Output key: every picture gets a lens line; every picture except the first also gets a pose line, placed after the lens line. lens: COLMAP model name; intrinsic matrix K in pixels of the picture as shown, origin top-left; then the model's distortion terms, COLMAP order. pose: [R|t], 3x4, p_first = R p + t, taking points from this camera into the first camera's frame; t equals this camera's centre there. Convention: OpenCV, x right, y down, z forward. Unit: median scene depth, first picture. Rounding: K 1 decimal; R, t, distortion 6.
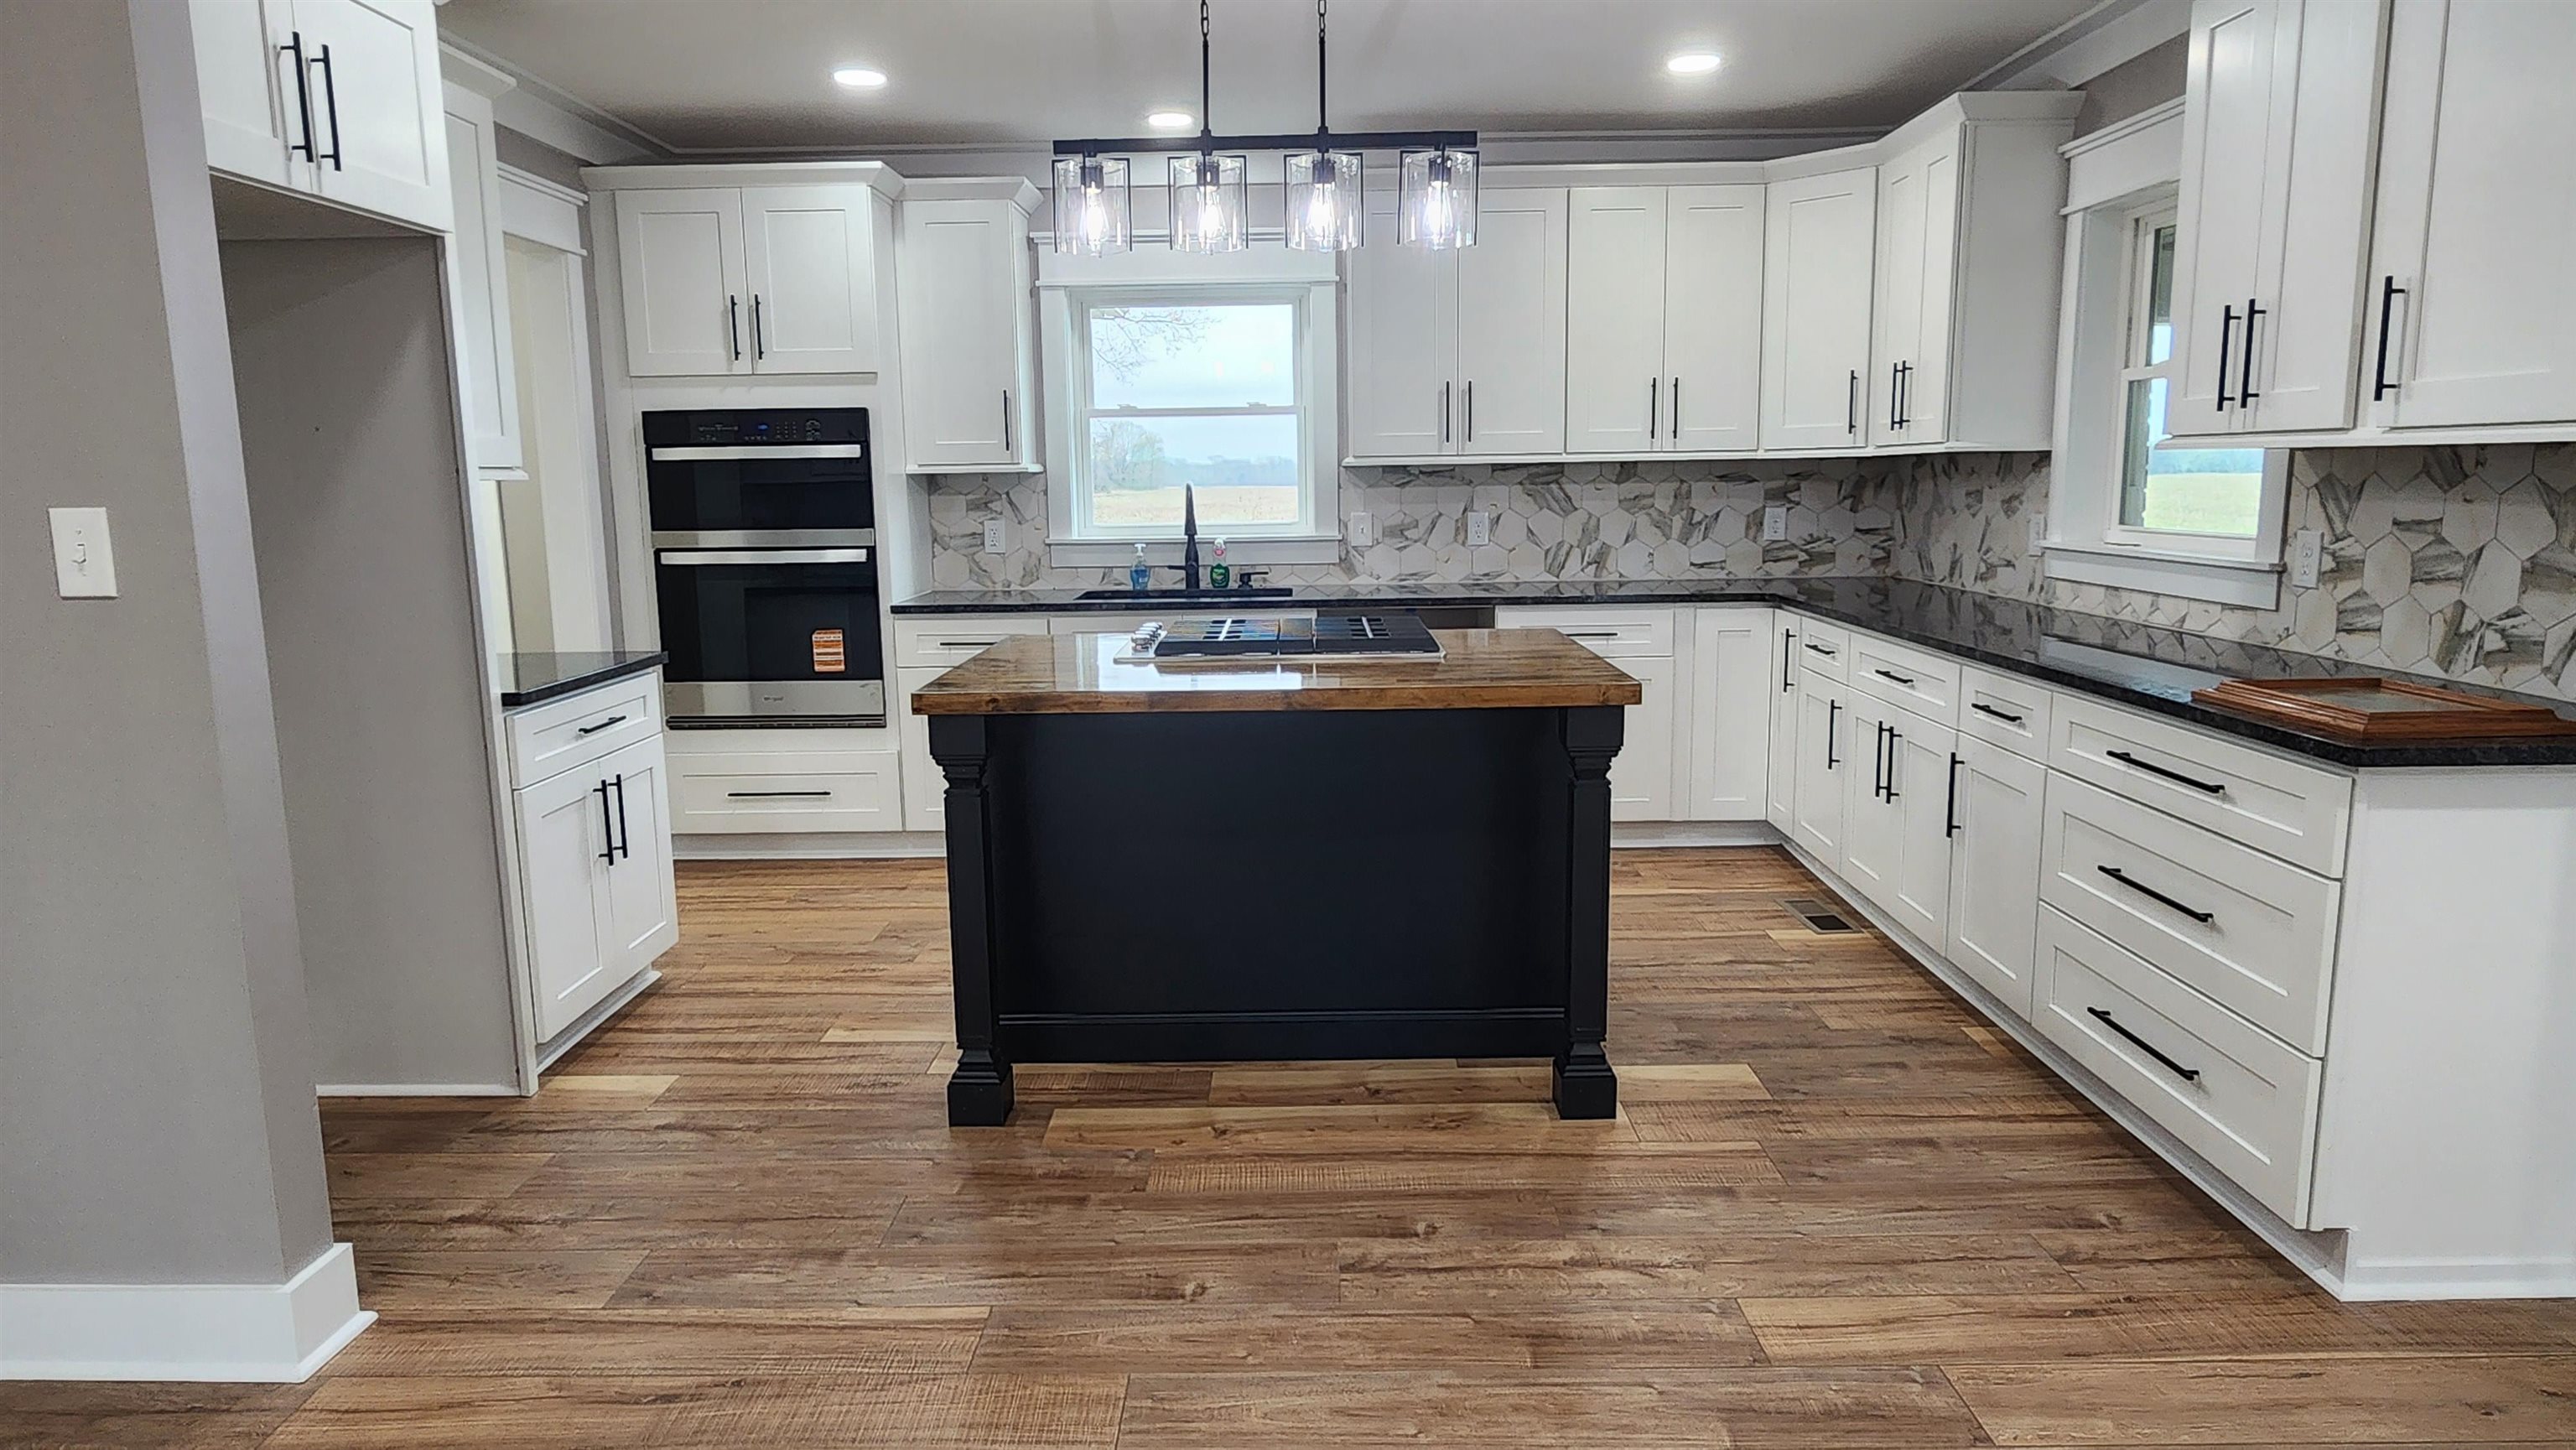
lens RADIAL K [[1531.4, 0, 1294.4], [0, 1531.4, 719.2], [0, 0, 1]] dist [-0.005354, 0.001086]
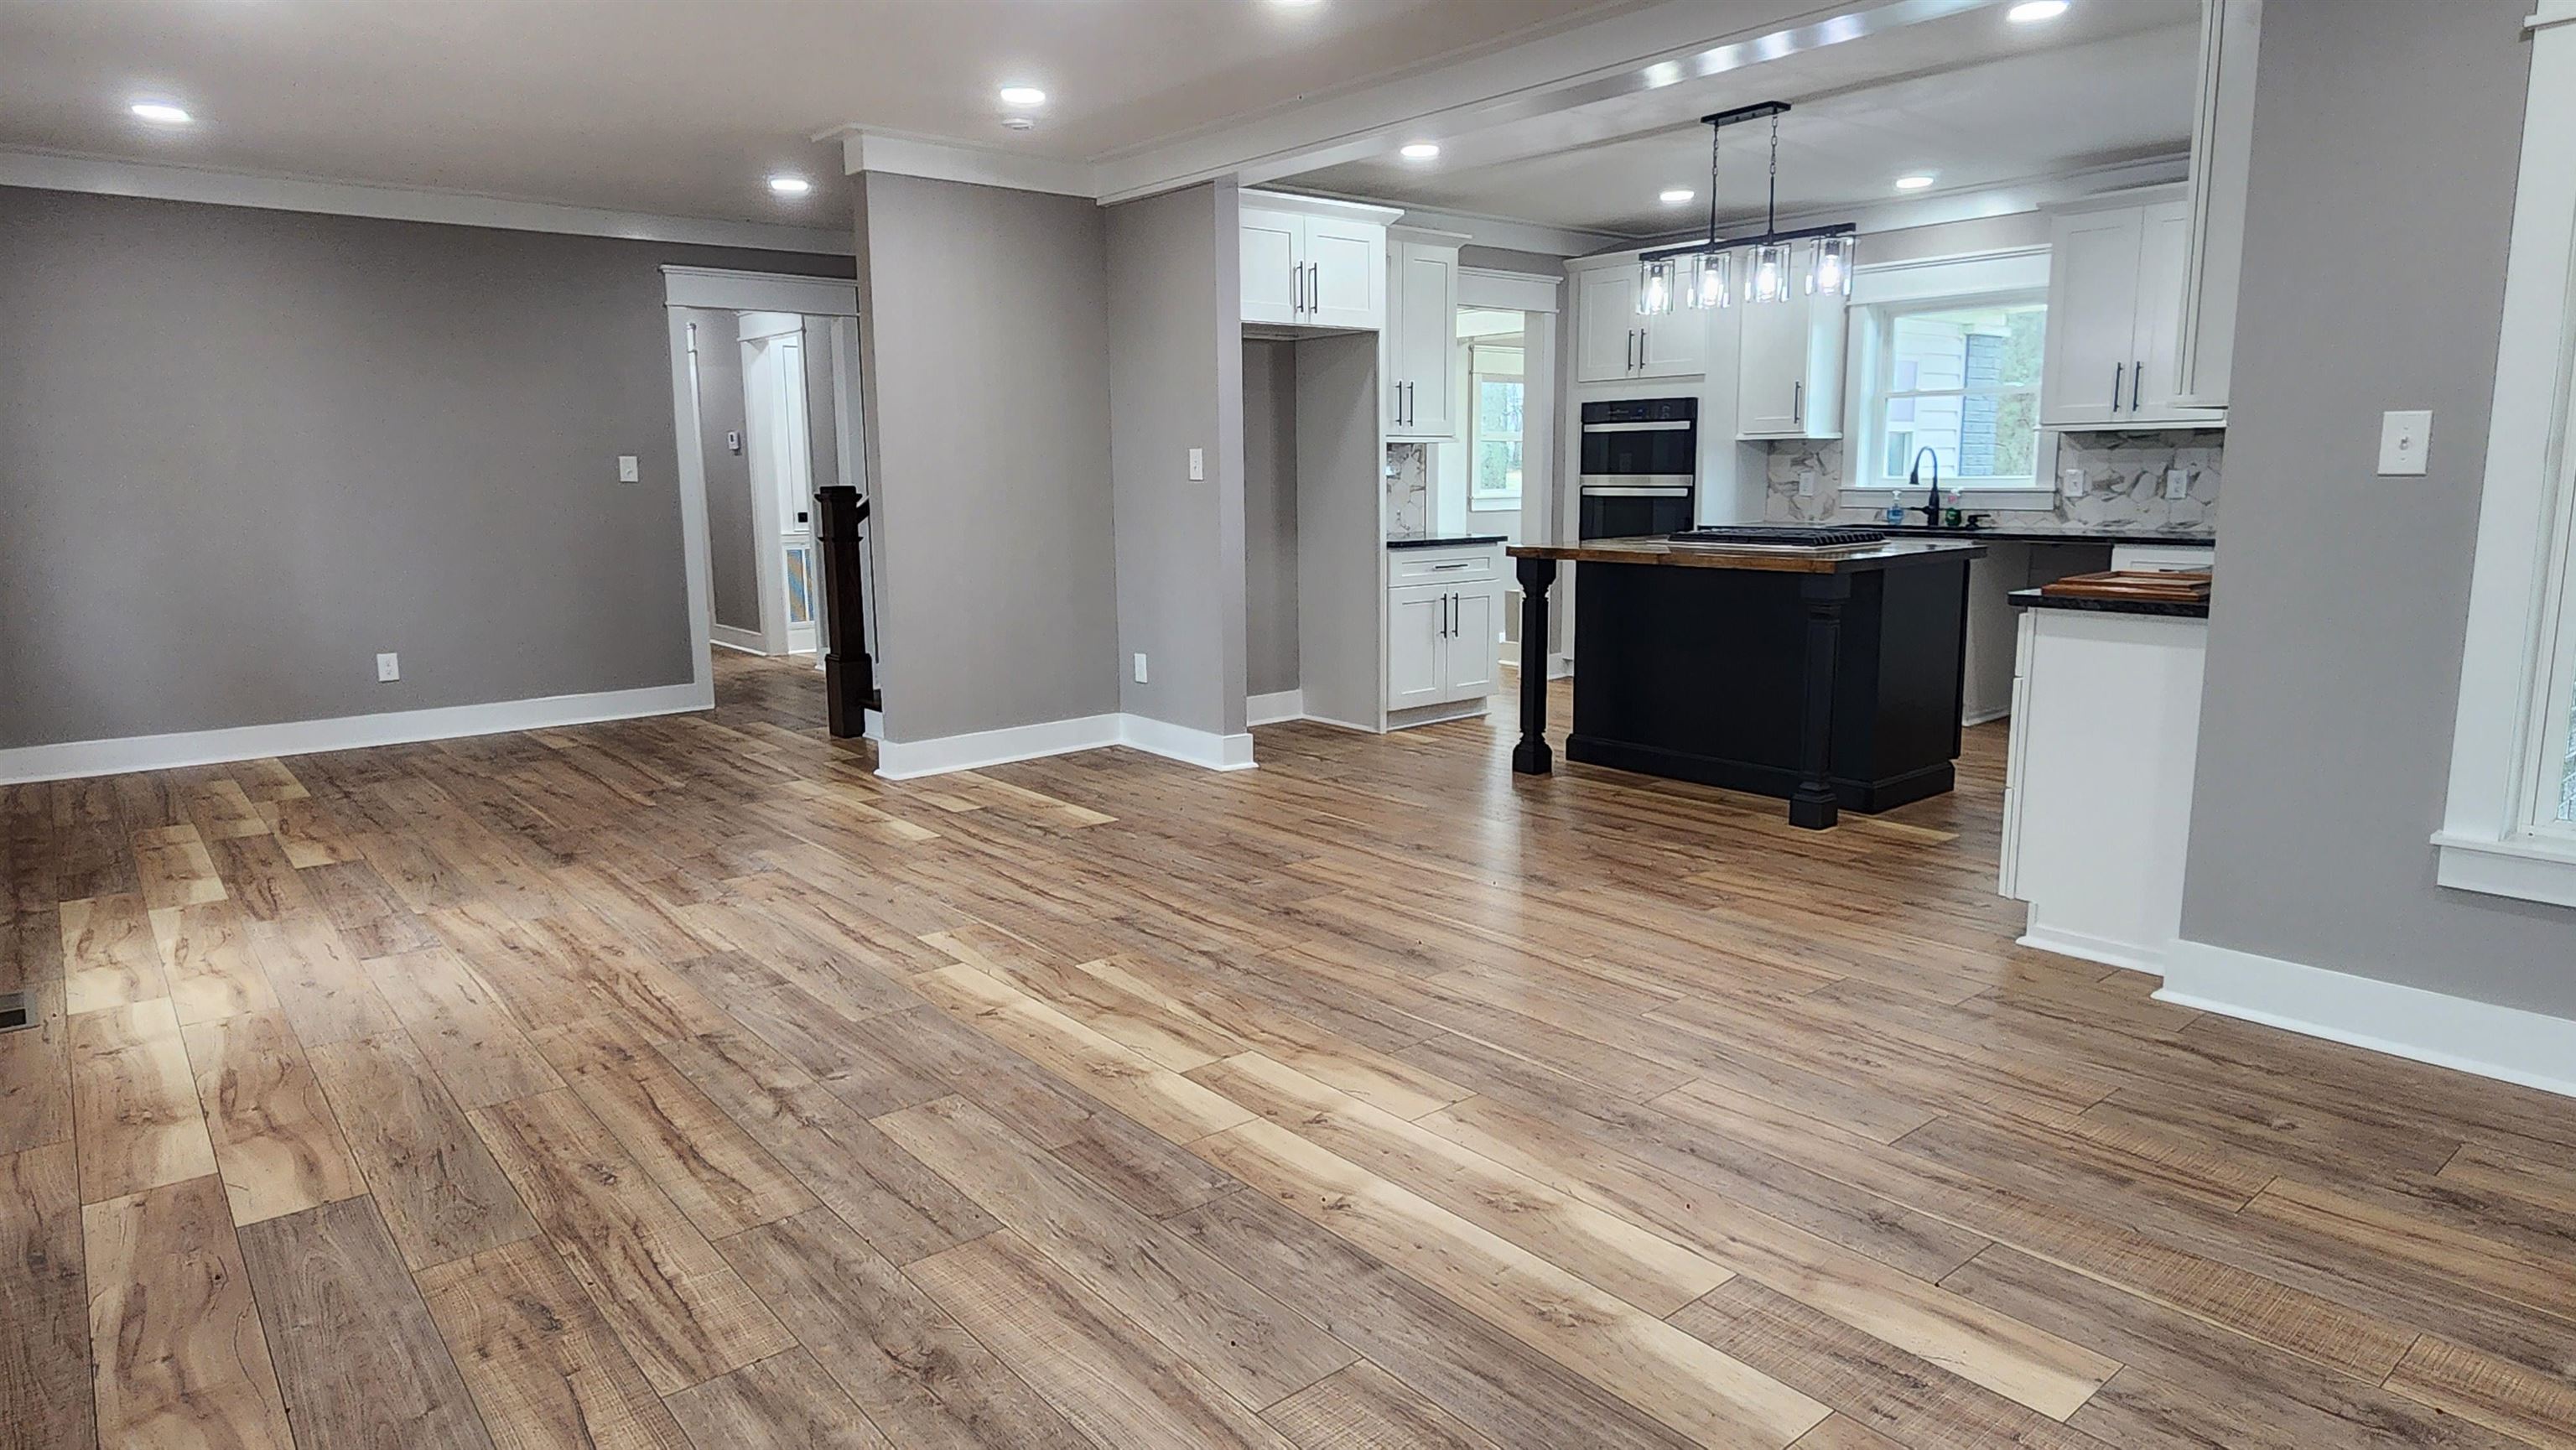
lens RADIAL K [[1531.4, 0, 1283.2], [0, 1531.4, 726.2], [0, 0, 1]] dist [-0.005354, 0.001086]
pose [[0.641376, 0.135536, -0.755160, 0.661652], [-0.119940, 0.989883, 0.075796, 0.059640], [0.757794, 0.041960, 0.651143, -0.314361]]
